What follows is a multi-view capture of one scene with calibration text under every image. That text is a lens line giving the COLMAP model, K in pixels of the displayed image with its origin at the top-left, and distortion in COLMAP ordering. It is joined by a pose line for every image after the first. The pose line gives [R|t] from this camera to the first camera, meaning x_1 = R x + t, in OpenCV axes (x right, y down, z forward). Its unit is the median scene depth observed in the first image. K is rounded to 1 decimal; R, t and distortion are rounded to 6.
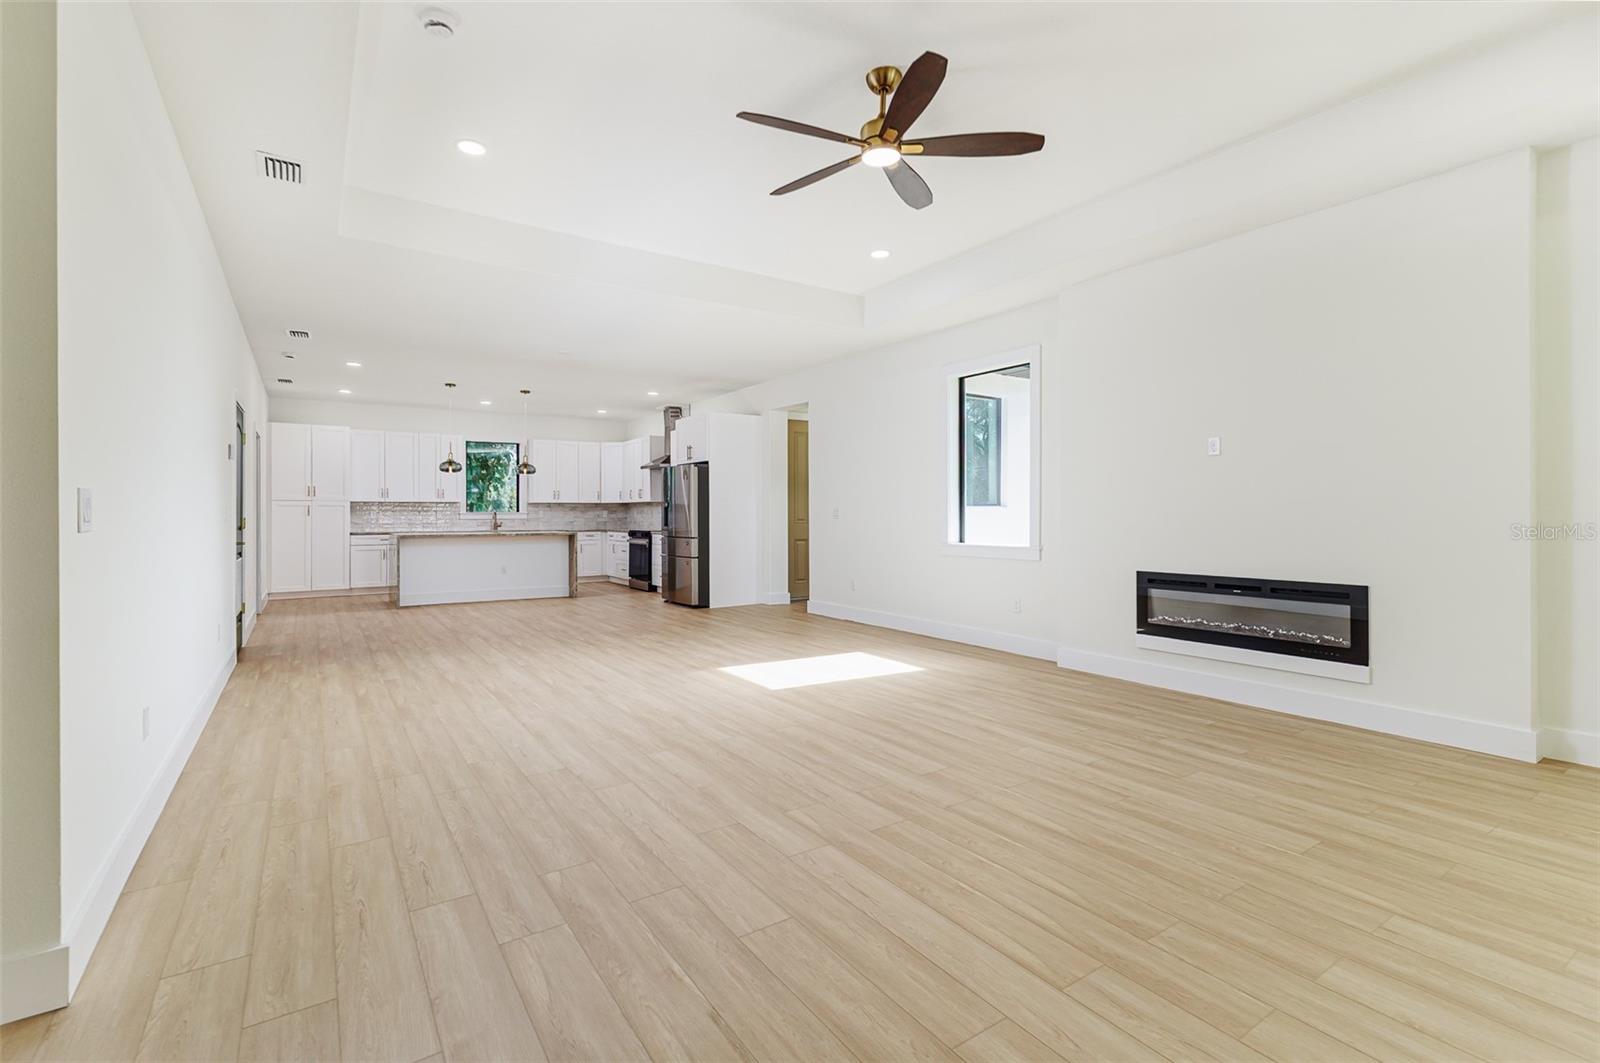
lens RADIAL K [[708.8, 0, 795.3], [0, 708.8, 522.6], [0, 0, 1]] dist [0.009750, 0.000848]
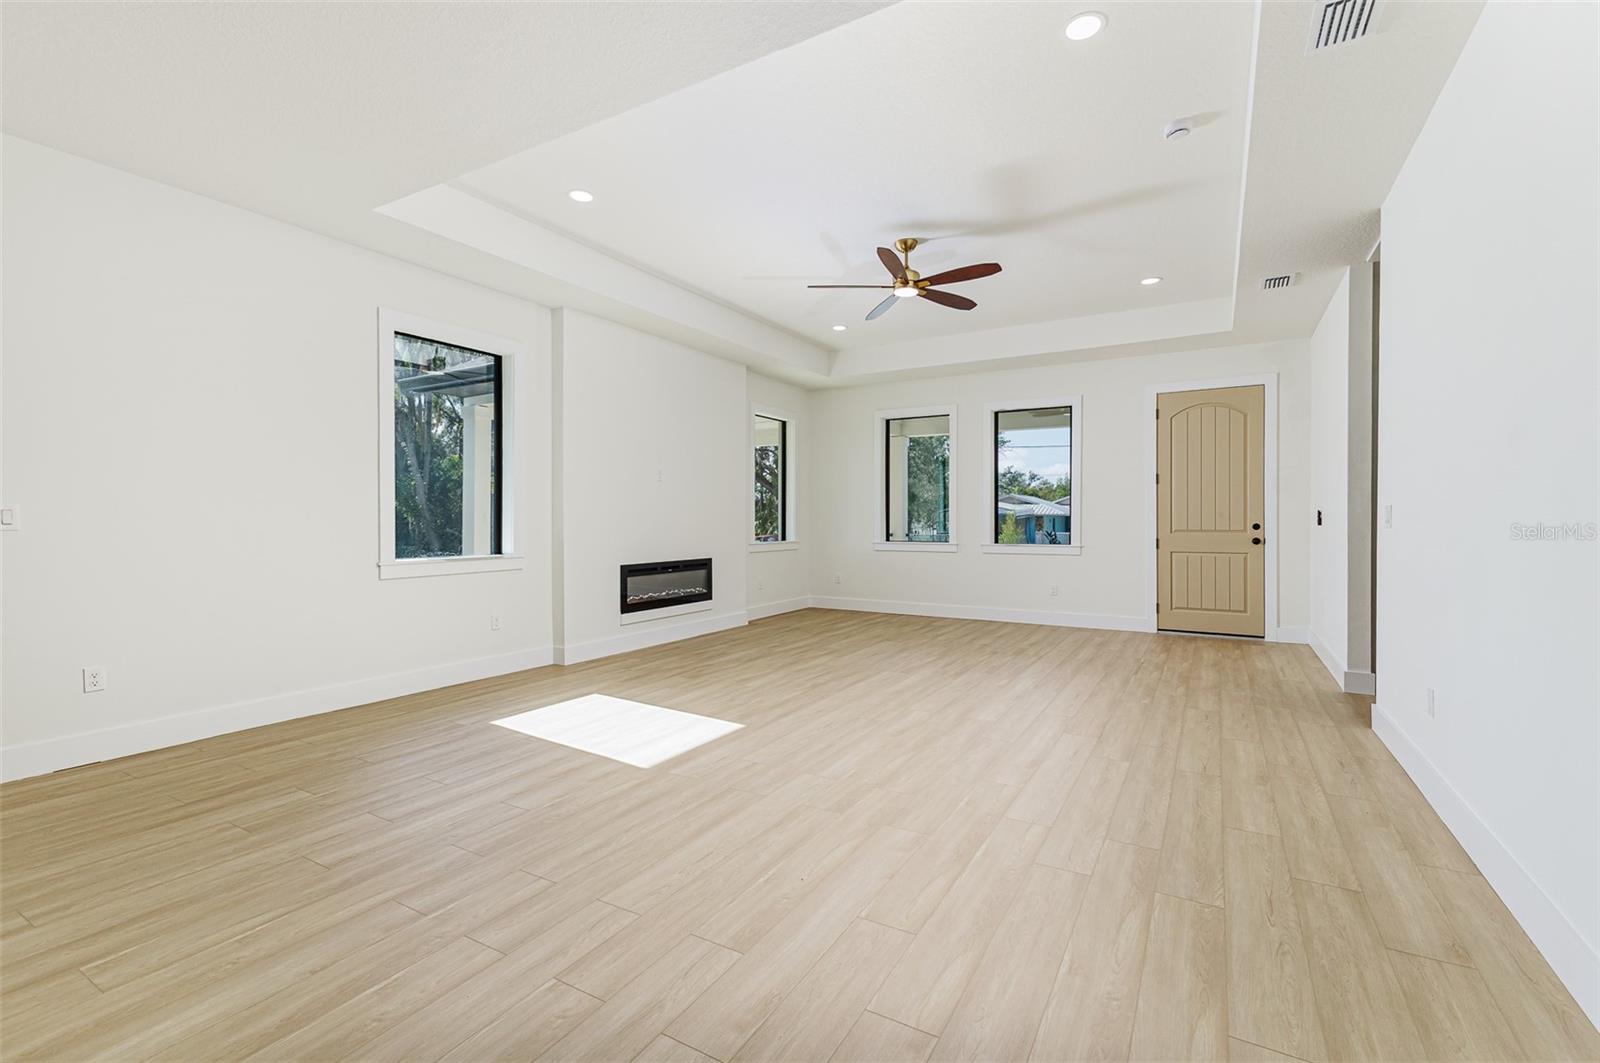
lens RADIAL K [[708.8, 0, 801.4], [0, 708.8, 526.9], [0, 0, 1]] dist [0.009750, 0.000848]
pose [[-0.429742, -0.002596, 0.902948, -1.169204], [0.012150, 0.999889, 0.008657, -0.009189], [-0.902870, 0.014691, -0.429663, 1.849124]]
